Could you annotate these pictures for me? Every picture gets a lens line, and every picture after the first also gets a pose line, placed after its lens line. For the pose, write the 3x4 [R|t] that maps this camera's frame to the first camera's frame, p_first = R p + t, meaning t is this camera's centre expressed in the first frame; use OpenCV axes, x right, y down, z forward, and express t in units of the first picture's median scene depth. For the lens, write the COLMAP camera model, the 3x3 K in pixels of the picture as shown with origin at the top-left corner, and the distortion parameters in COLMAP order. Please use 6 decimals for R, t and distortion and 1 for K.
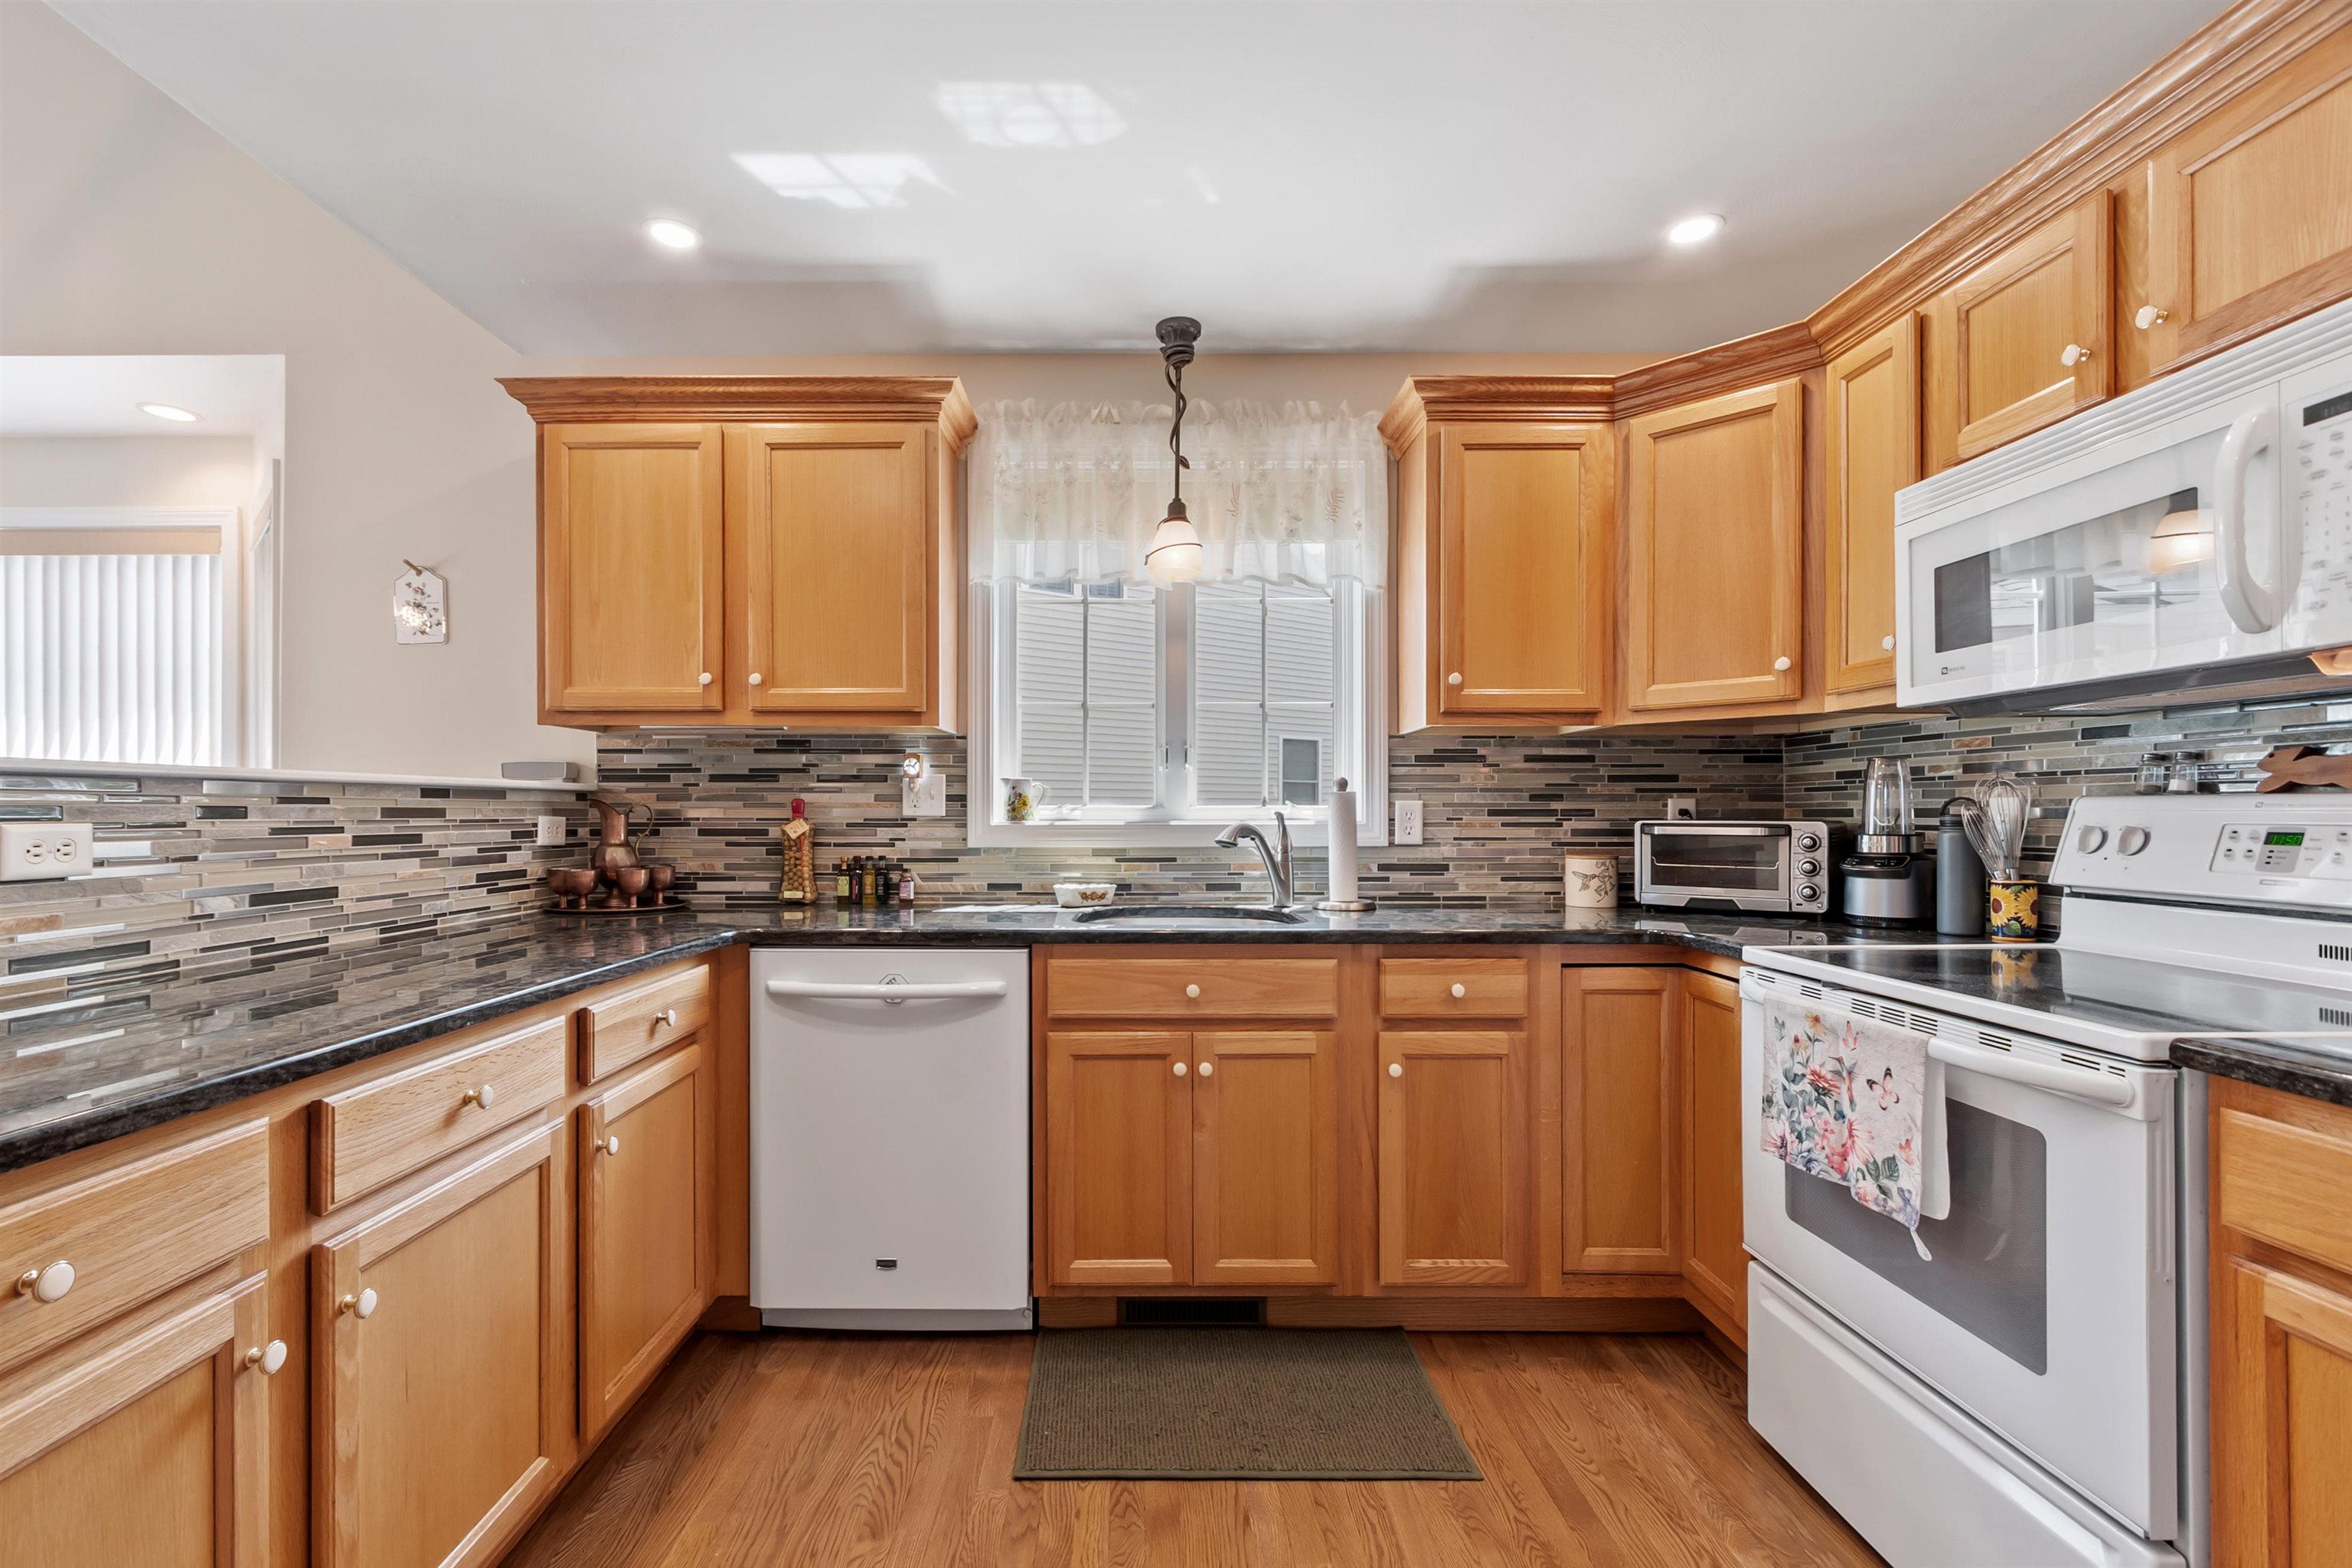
lens RADIAL K [[1024.3, 0, 1181.2], [0, 1024.3, 813.2], [0, 0, 1]] dist [0.005446, -0.002408]
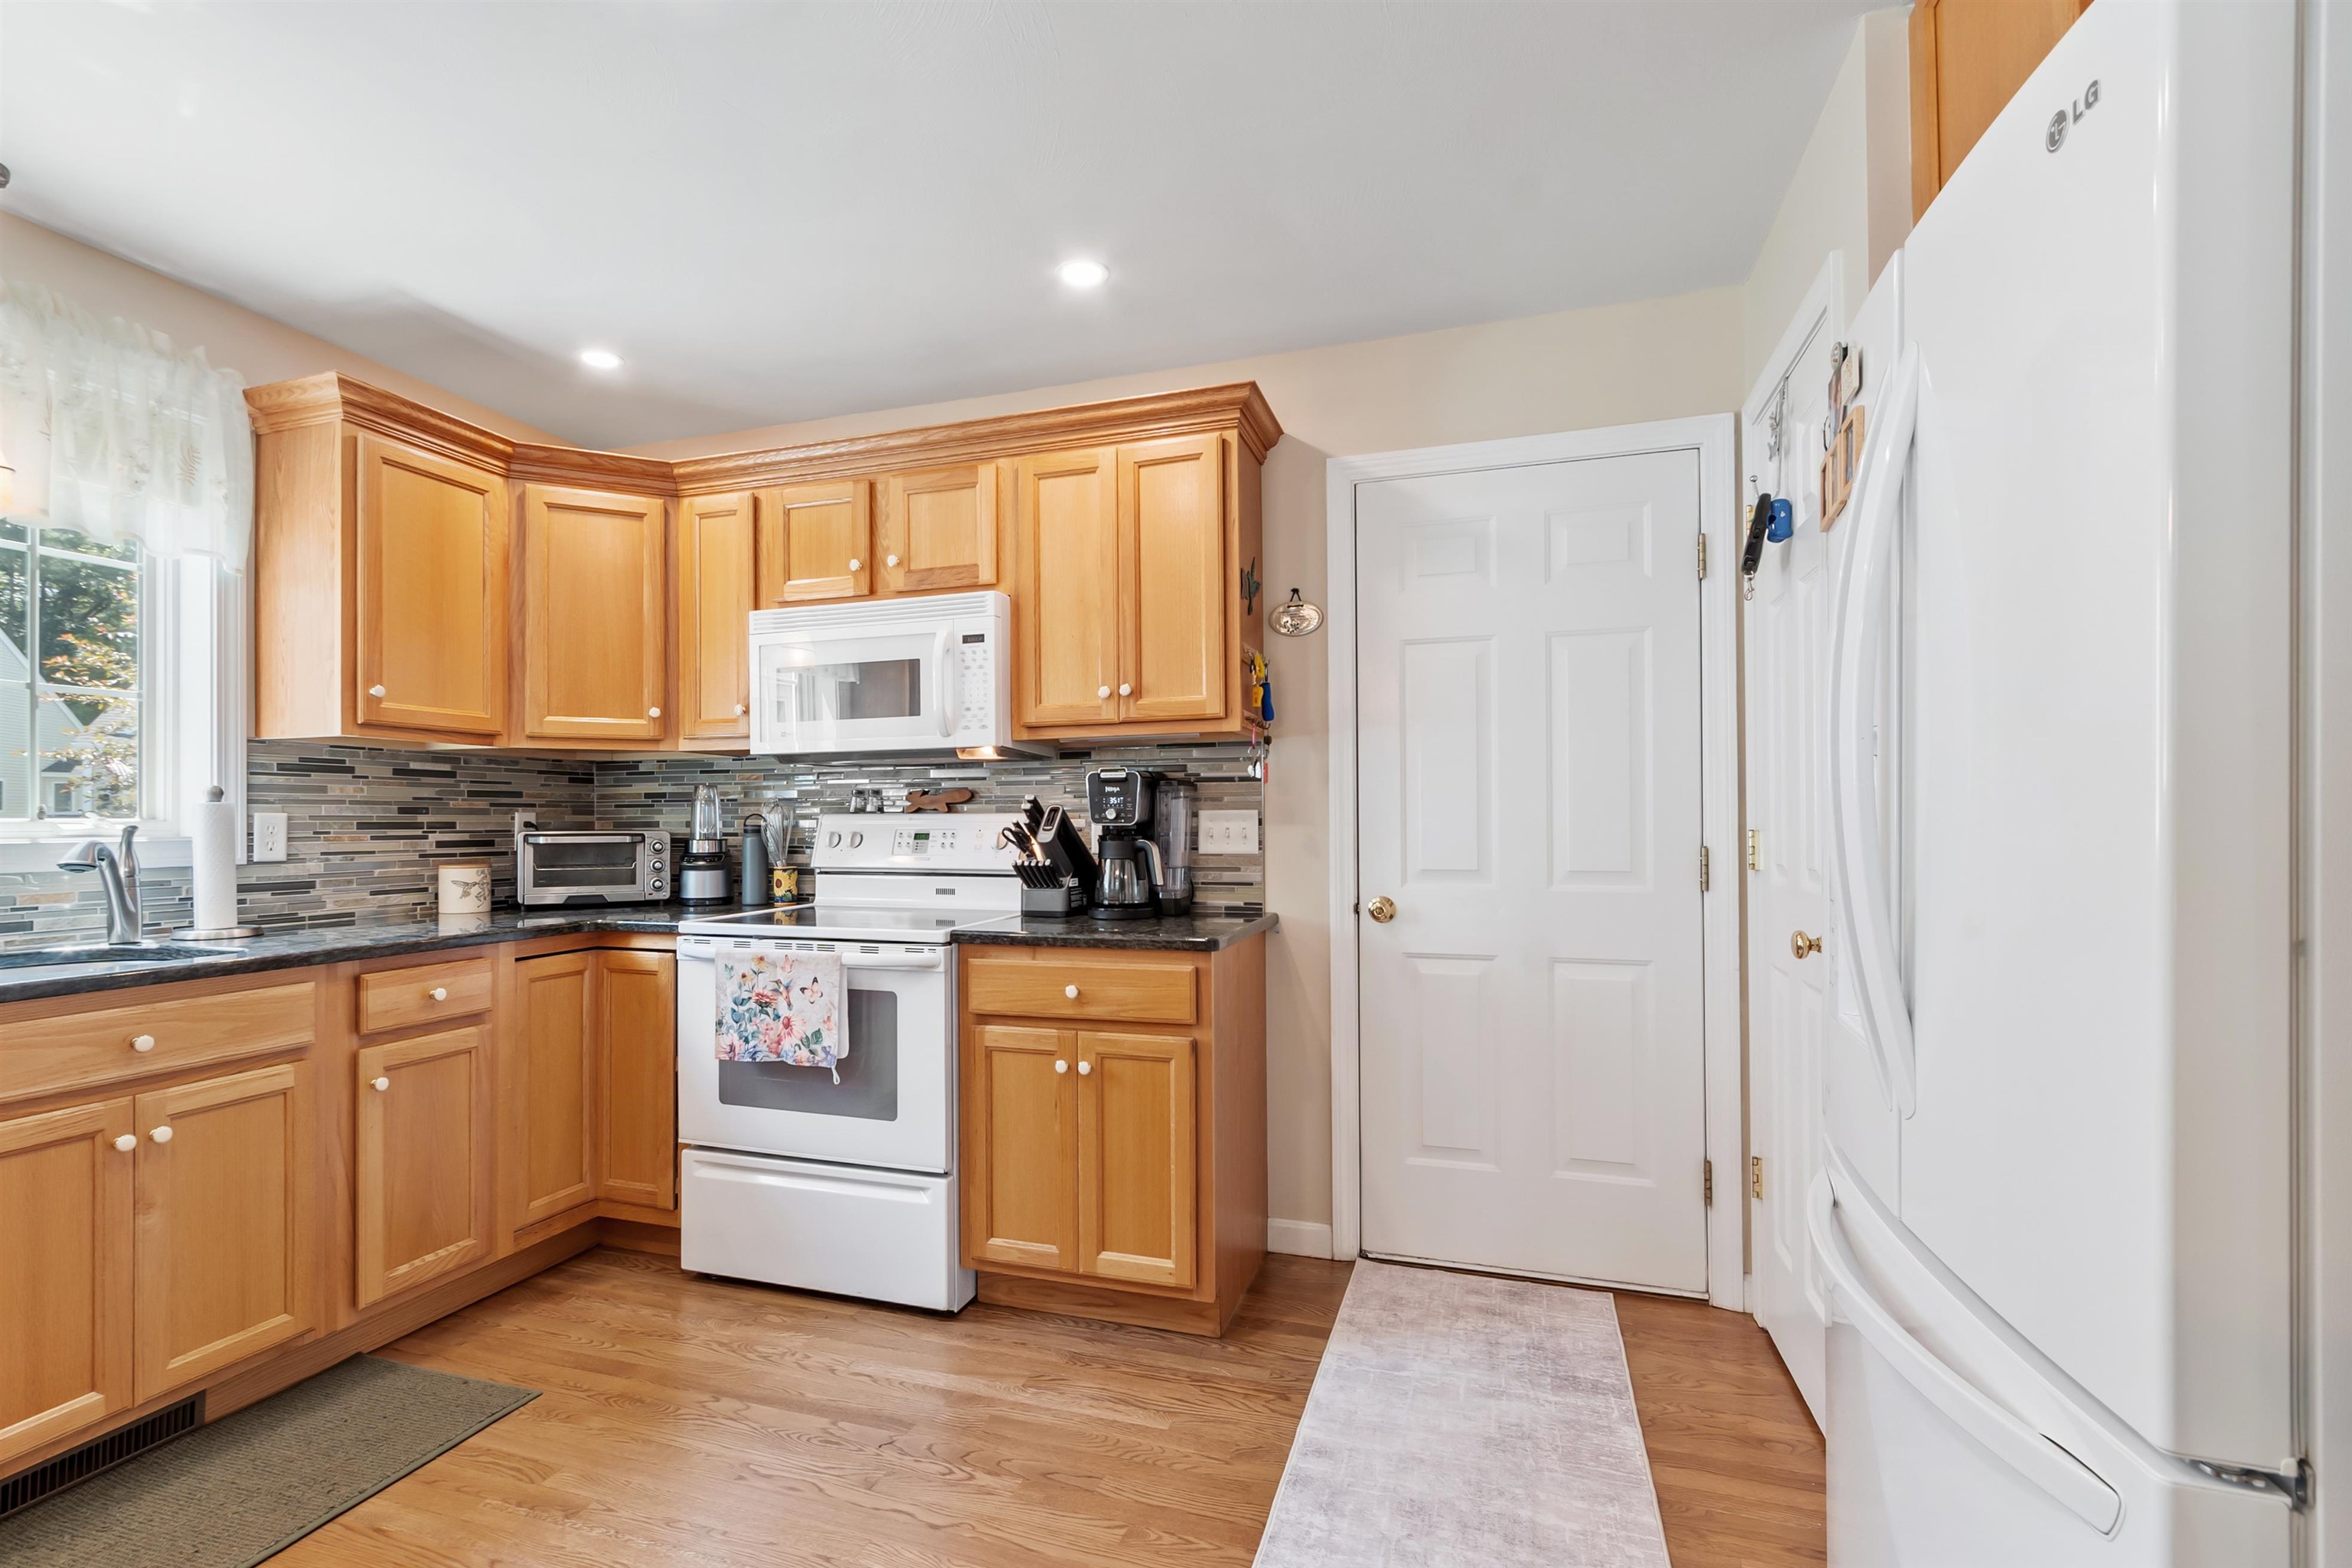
lens RADIAL K [[1094.2, 0, 1151.3], [0, 1094.2, 813.3], [0, 0, 1]] dist [0.003170, -0.000780]
pose [[0.302240, 0.005708, 0.953215, -0.567851], [0.004470, 0.999963, -0.007405, -0.001582], [-0.953221, 0.006499, 0.302203, -0.038886]]
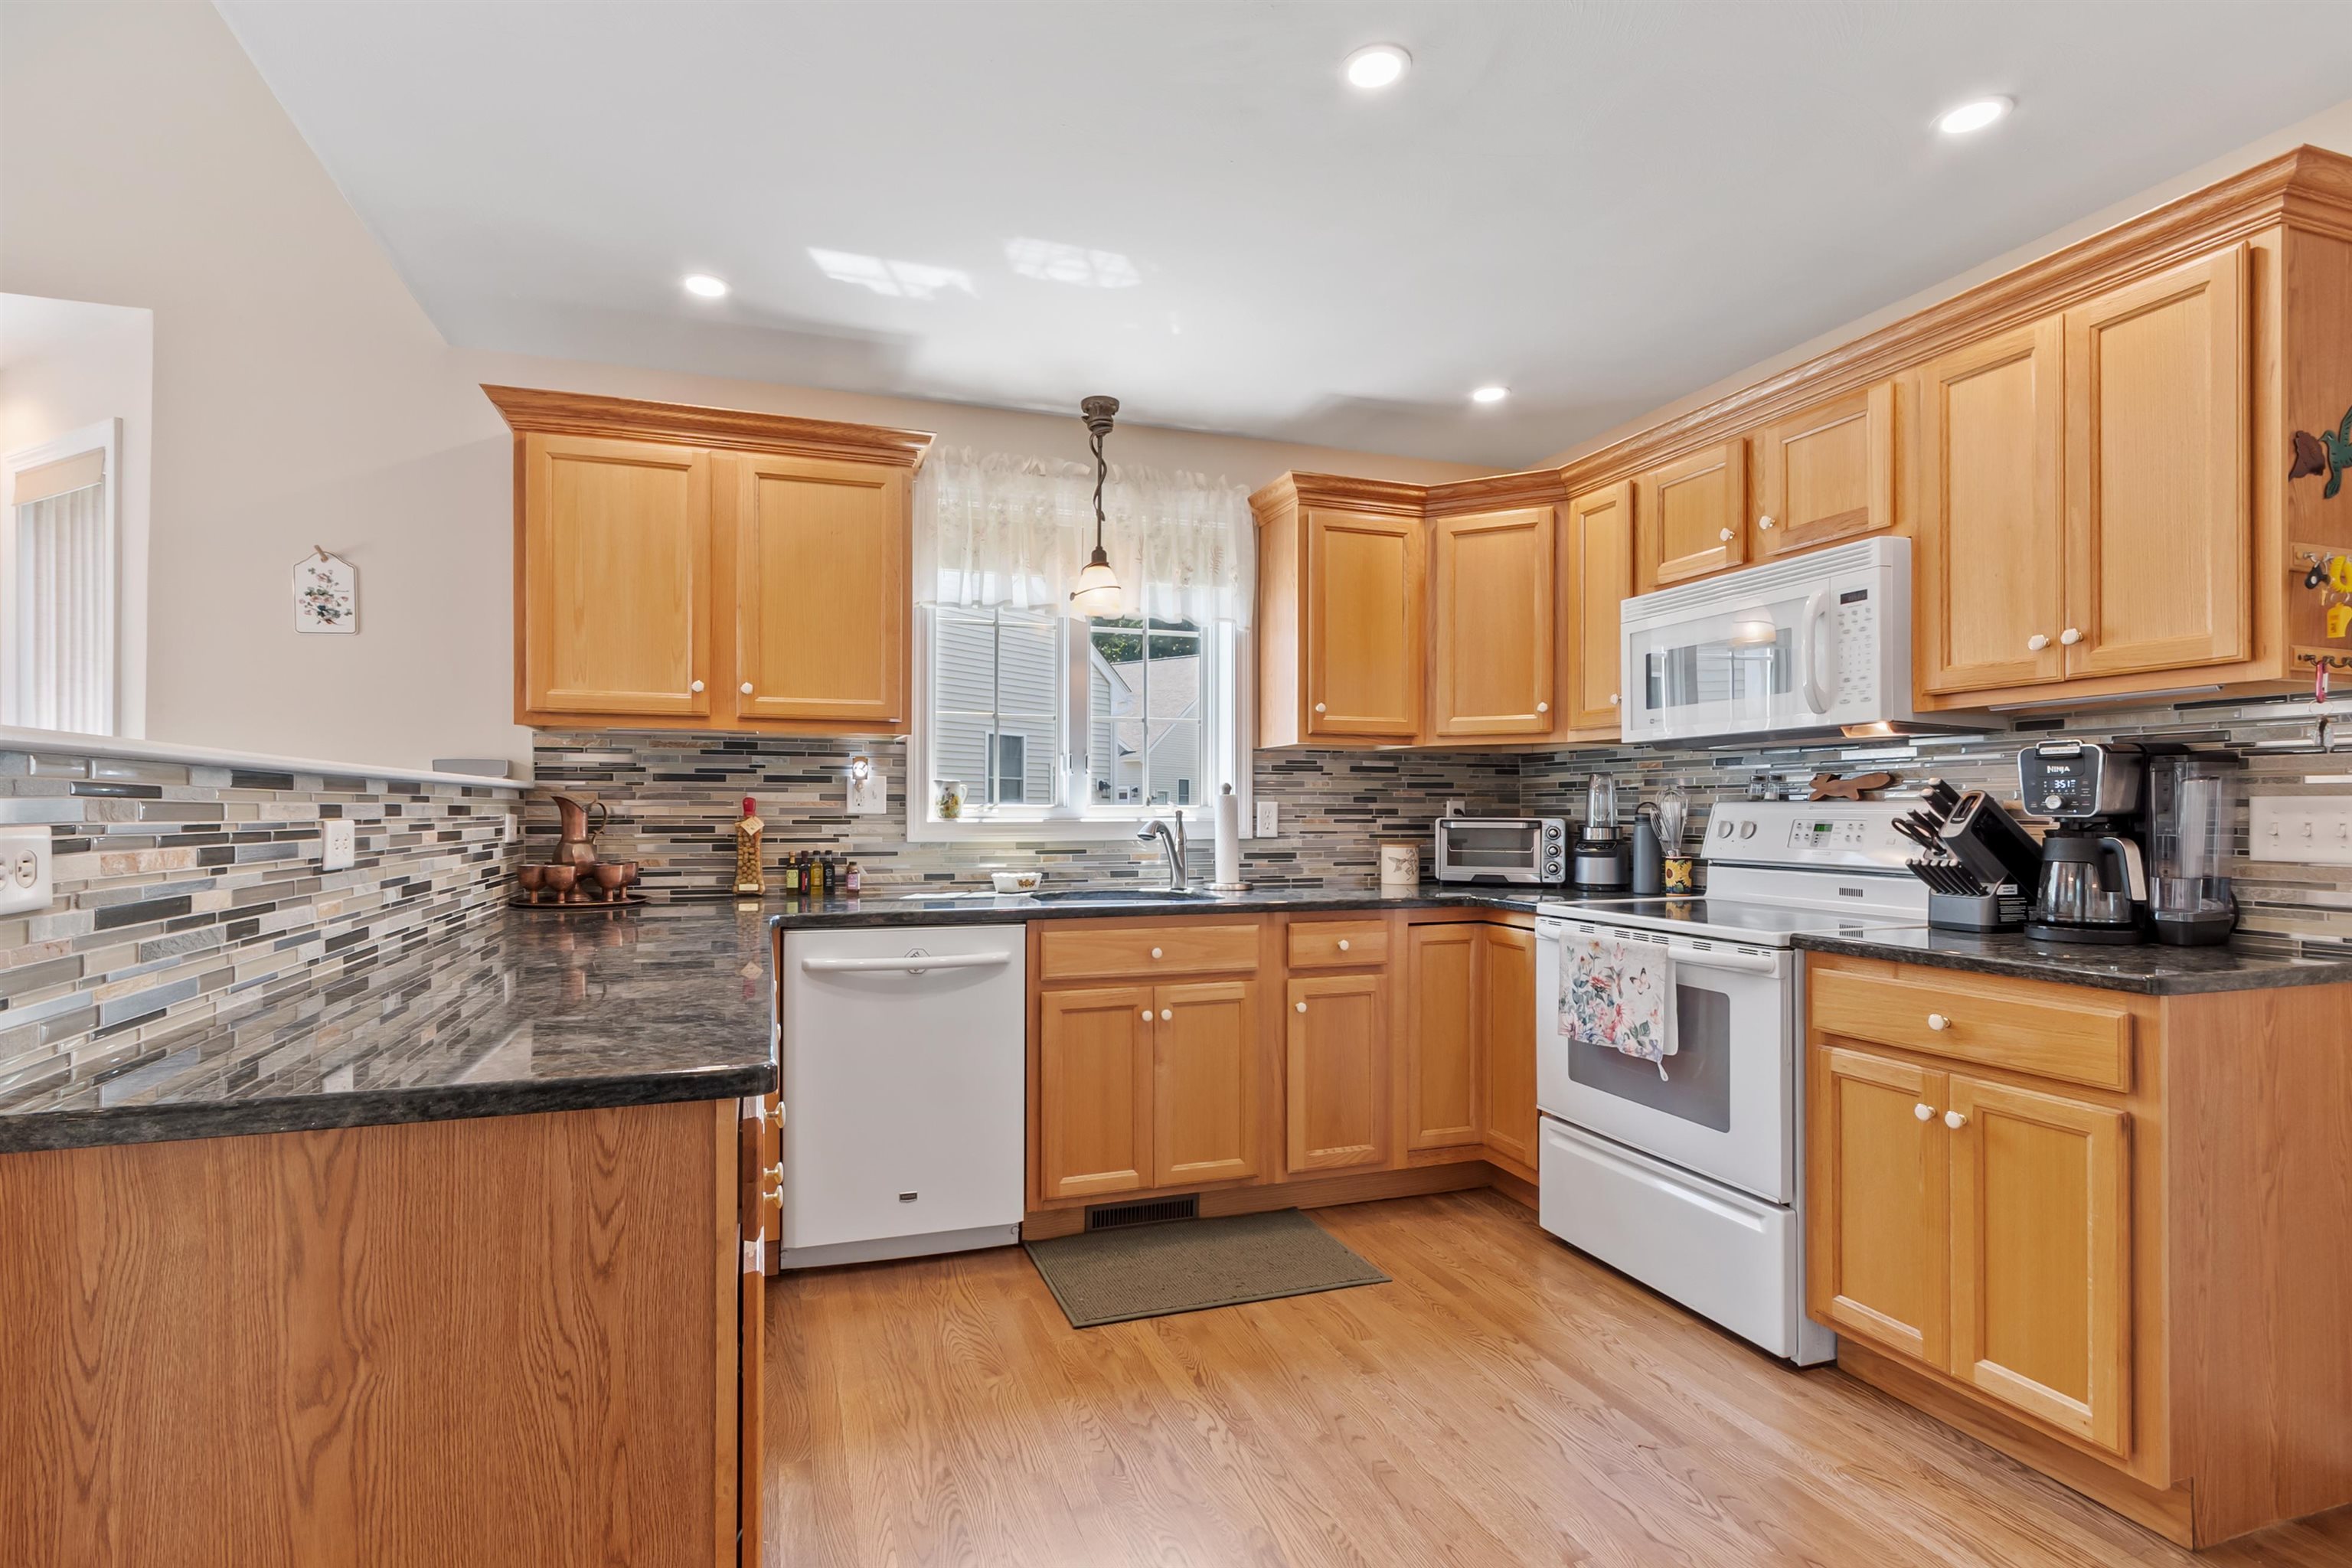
lens RADIAL K [[1143.6, 0, 1155.9], [0, 1143.6, 810.3], [0, 0, 1]] dist [0.006638, 0.000015]
pose [[0.944360, 0.001671, 0.328911, -0.439430], [-0.001783, 0.999998, 0.000040, -0.002077], [-0.328910, -0.000624, 0.944361, -0.319178]]
